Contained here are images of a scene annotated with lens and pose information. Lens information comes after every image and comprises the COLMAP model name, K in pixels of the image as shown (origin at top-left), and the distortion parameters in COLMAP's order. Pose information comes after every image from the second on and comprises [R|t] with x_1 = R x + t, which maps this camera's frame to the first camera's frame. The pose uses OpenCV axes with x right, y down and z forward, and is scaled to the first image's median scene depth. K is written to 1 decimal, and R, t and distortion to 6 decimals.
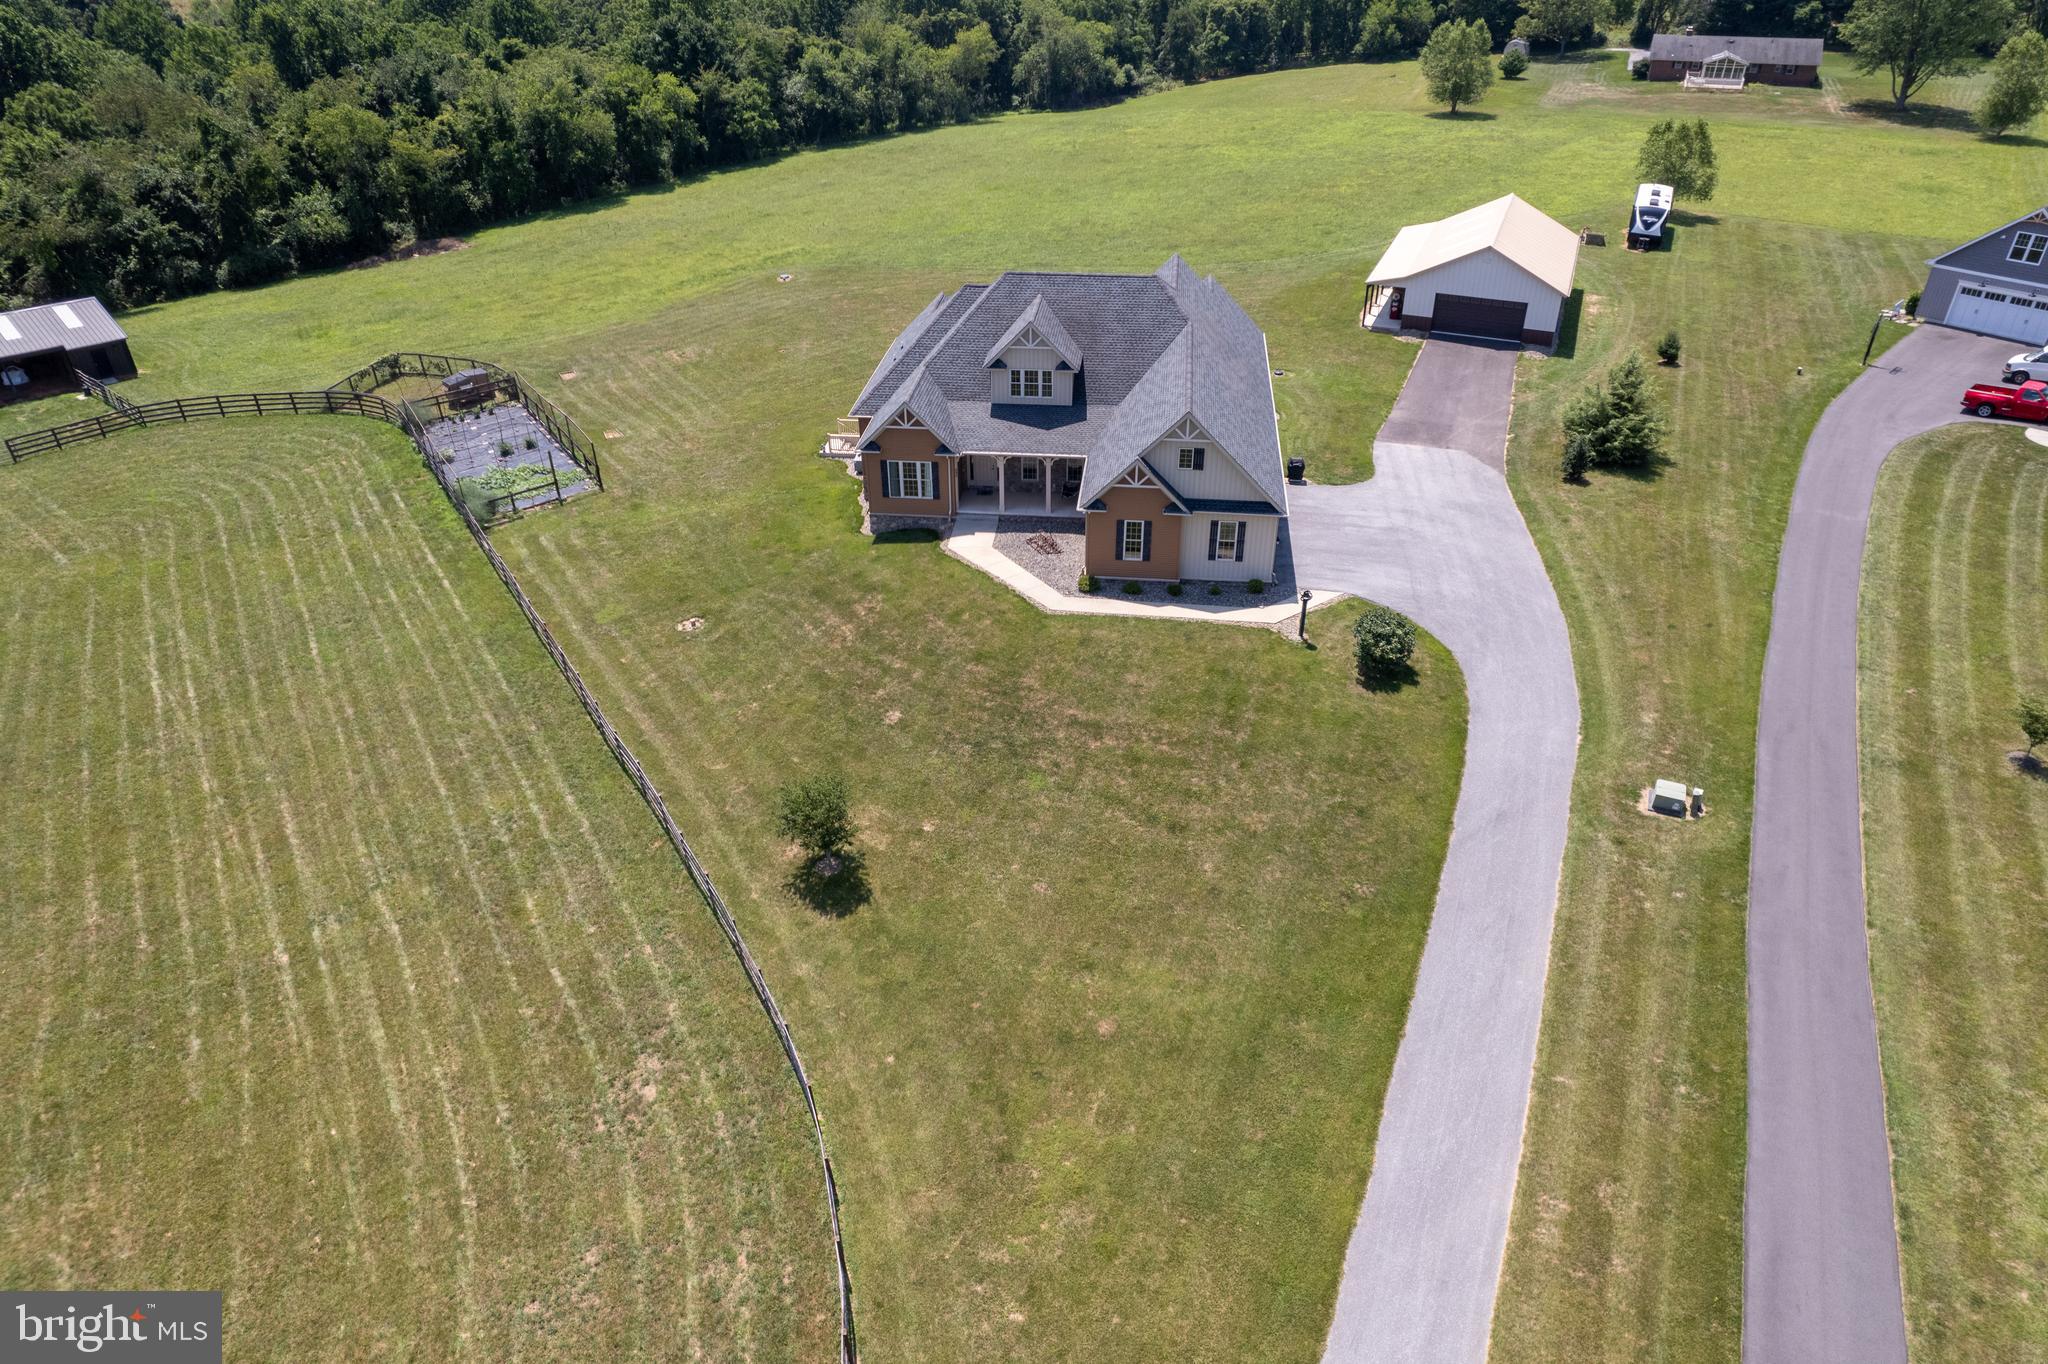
lens RADIAL K [[1296.8, 0, 1023.0], [0, 1296.8, 653.2], [0, 0, 1]] dist [-0.089376, 0.082128]
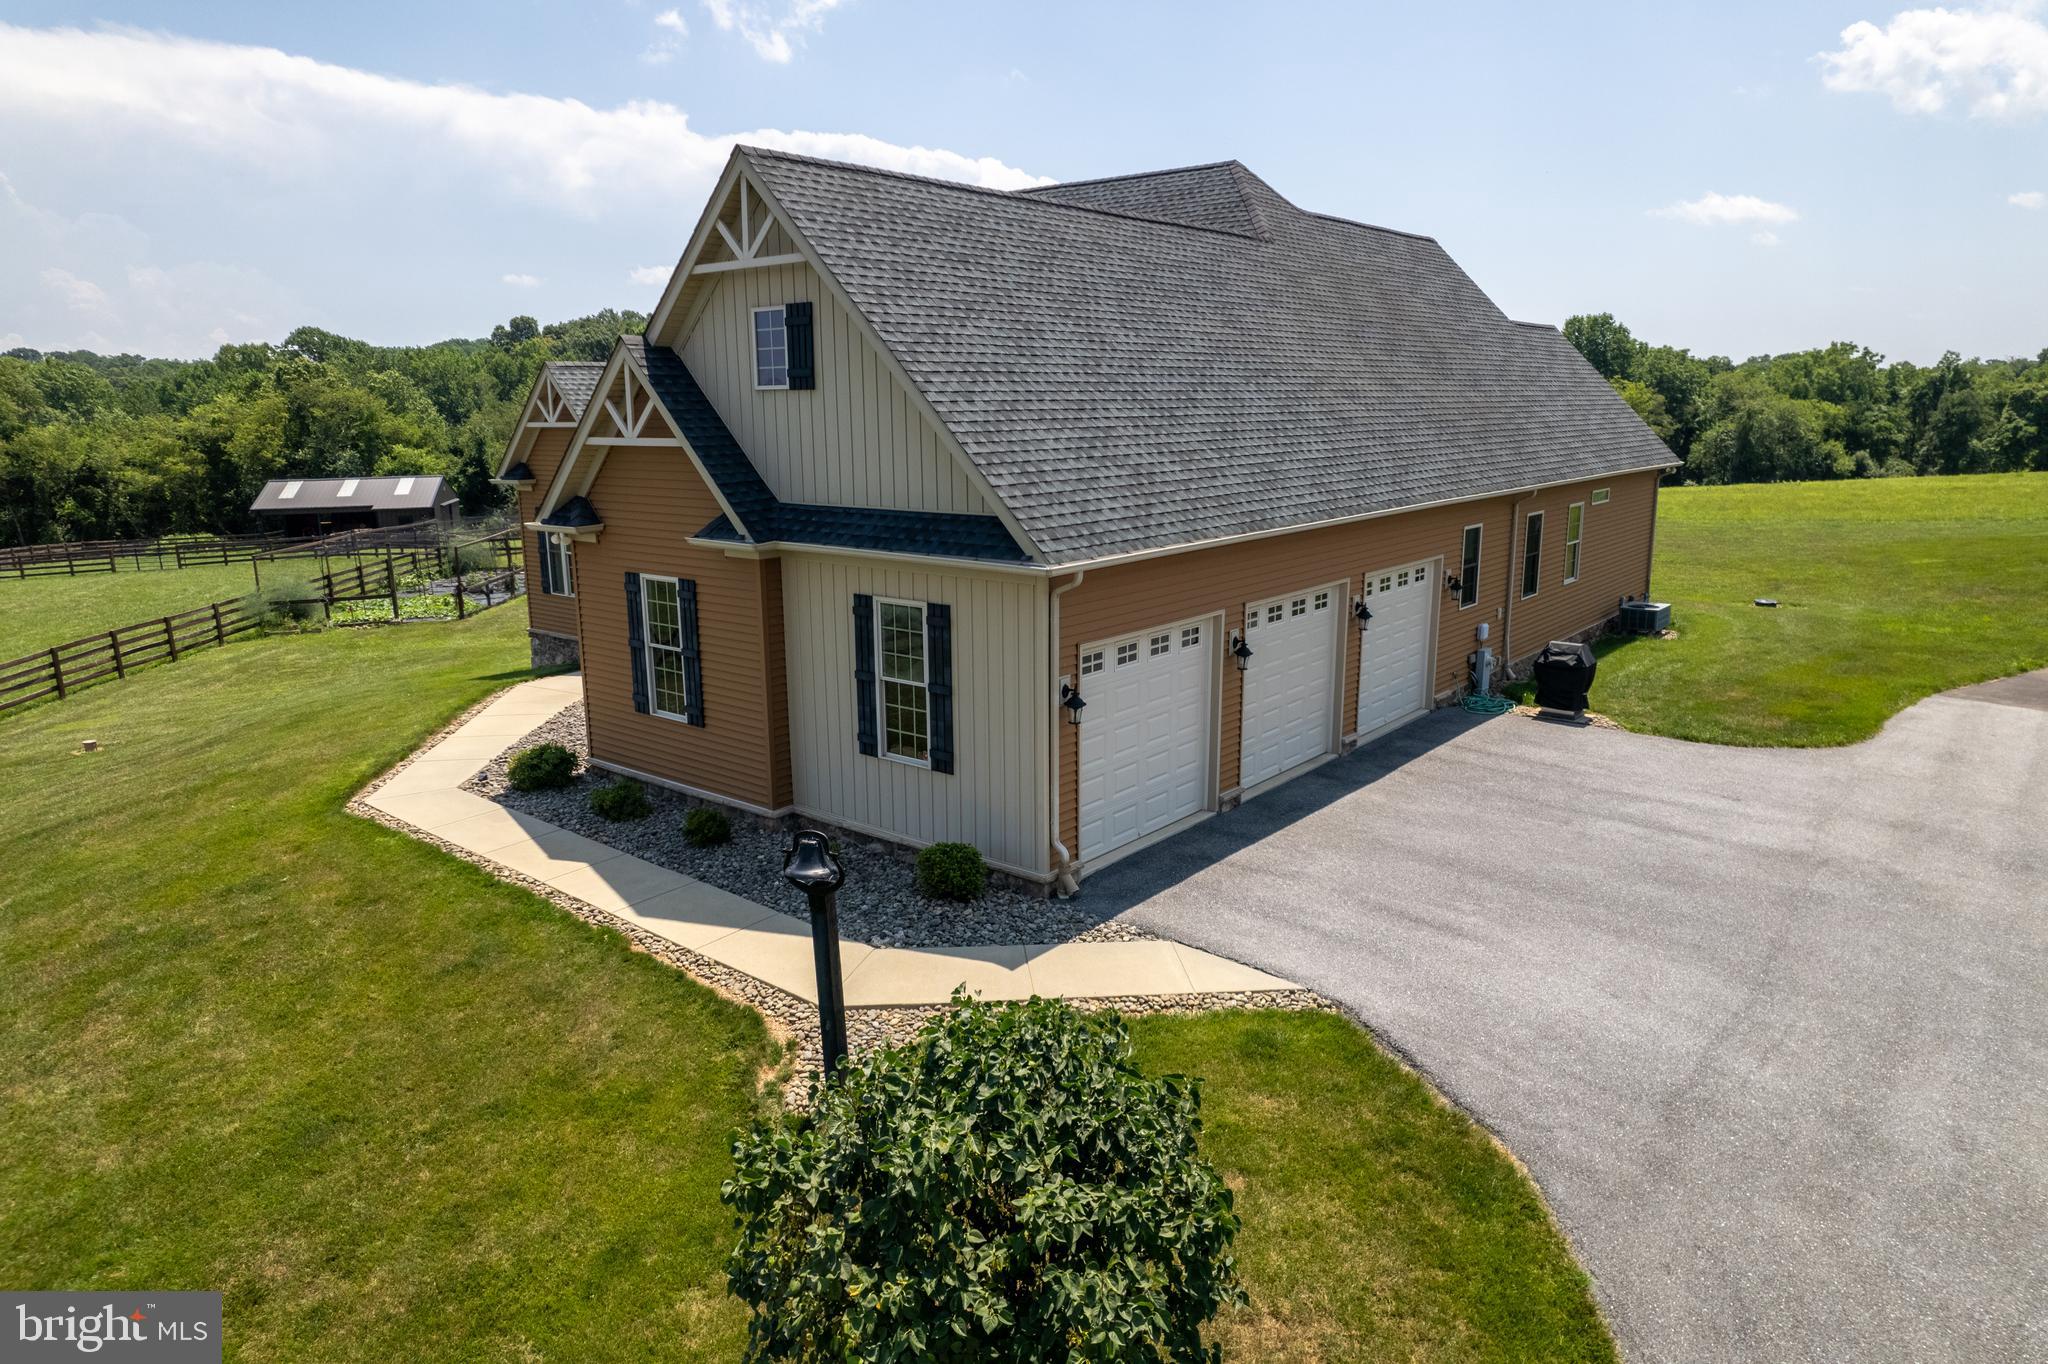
lens RADIAL K [[1296.8, 0, 1023.0], [0, 1296.8, 653.2], [0, 0, 1]] dist [-0.089376, 0.082128]
pose [[0.837348, 0.100907, -0.537276, 0.166998], [-0.280945, 0.922530, -0.264592, -0.014896], [0.468954, 0.372500, 0.800828, 0.414826]]
